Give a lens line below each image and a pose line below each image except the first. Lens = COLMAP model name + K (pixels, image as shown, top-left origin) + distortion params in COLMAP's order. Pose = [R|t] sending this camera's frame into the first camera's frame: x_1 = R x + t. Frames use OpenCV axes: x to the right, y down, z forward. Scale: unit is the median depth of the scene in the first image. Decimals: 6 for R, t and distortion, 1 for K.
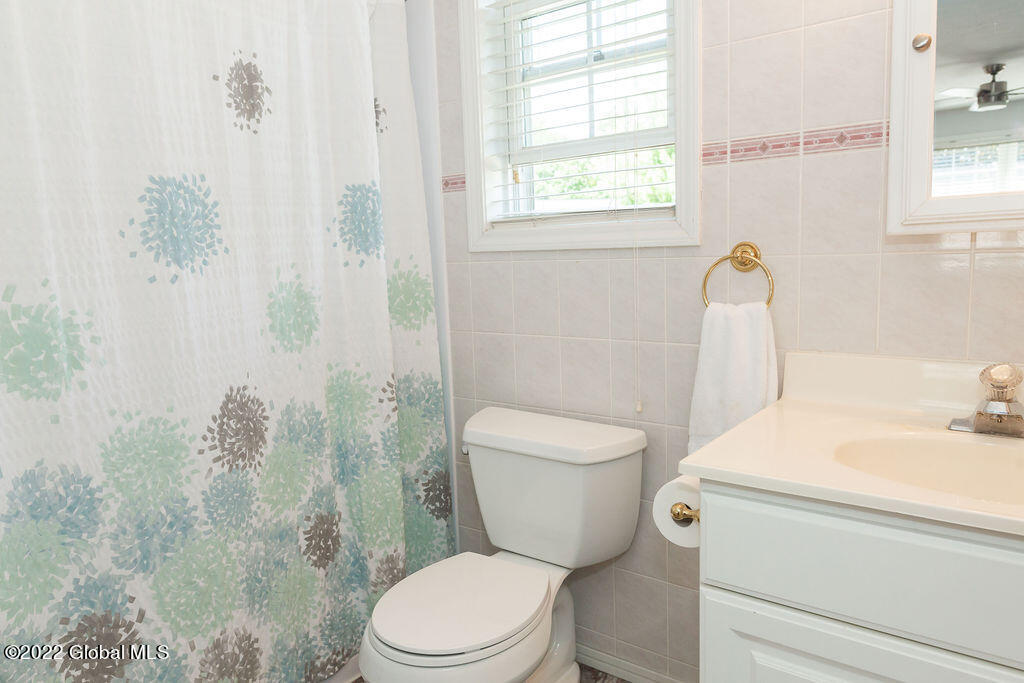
lens RADIAL K [[700.1, 0, 511.3], [0, 700.1, 336.7], [0, 0, 1]] dist [0.001983, -0.001516]
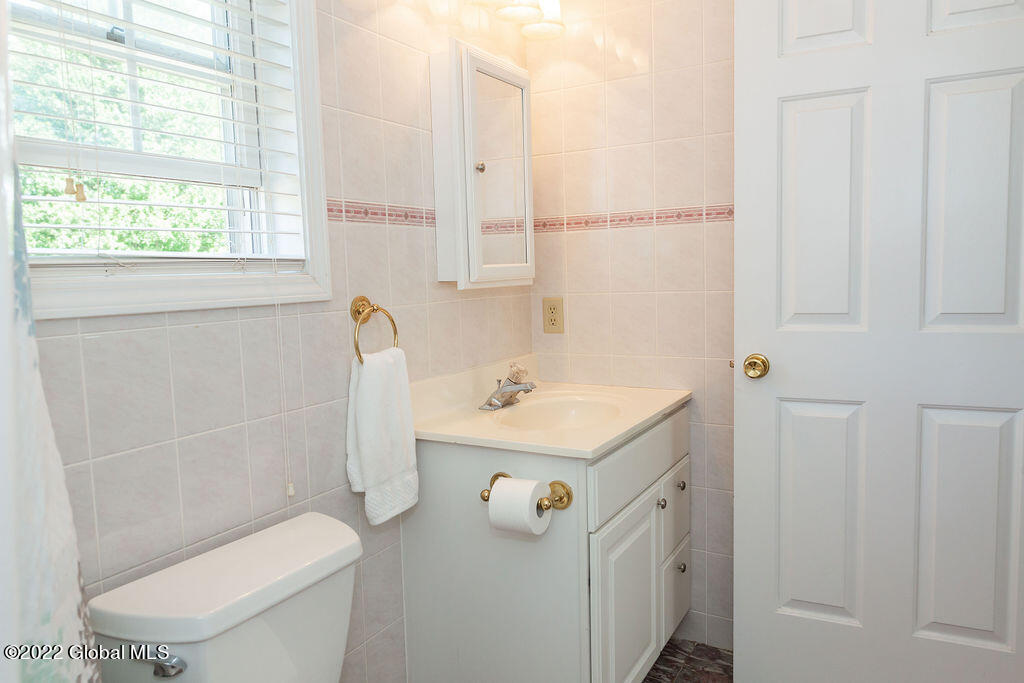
lens RADIAL K [[700.1, 0, 511.3], [0, 700.1, 336.7], [0, 0, 1]] dist [0.001983, -0.001516]
pose [[-0.215571, -0.060145, 0.974634, -0.749883], [0.163727, 0.981745, 0.096798, -0.132389], [-0.962664, 0.180441, -0.201788, 0.958777]]
